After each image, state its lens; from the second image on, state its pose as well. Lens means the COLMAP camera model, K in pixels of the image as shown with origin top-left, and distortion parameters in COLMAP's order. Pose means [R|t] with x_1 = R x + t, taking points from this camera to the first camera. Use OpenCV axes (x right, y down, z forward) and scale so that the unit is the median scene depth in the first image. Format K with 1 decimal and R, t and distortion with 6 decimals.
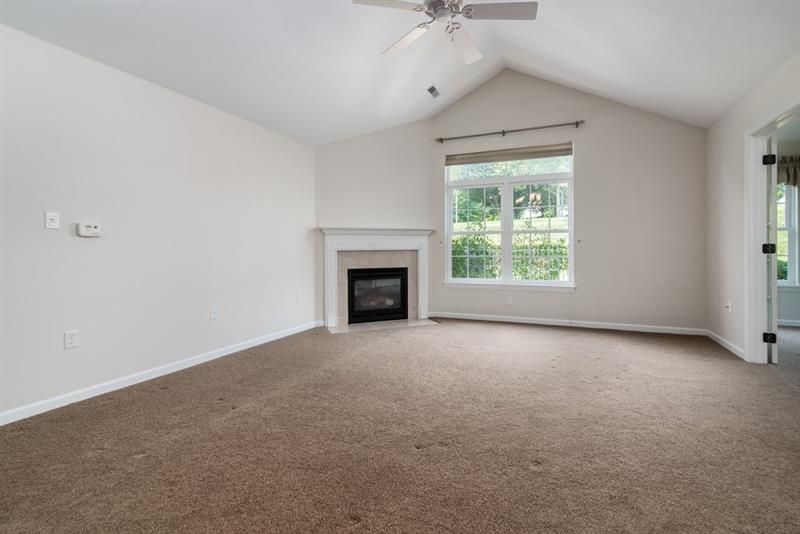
lens RADIAL K [[365.8, 0, 418.9], [0, 365.8, 246.0], [0, 0, 1]] dist [0.001135, 0.000088]
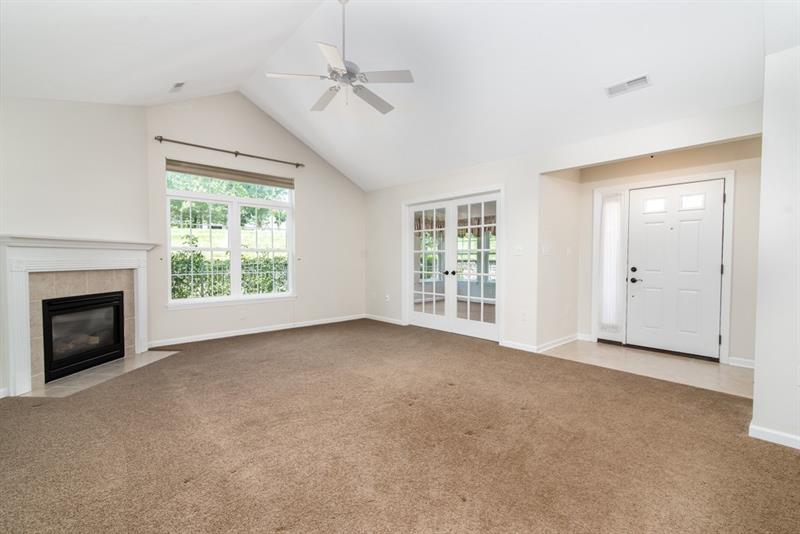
lens RADIAL K [[365.8, 0, 402.3], [0, 365.8, 269.0], [0, 0, 1]] dist [0.001135, 0.000088]
pose [[0.418470, -0.019153, 0.908029, -0.494631], [-0.002900, 0.999744, 0.022424, -0.008190], [-0.908226, -0.012017, 0.418308, 0.133337]]
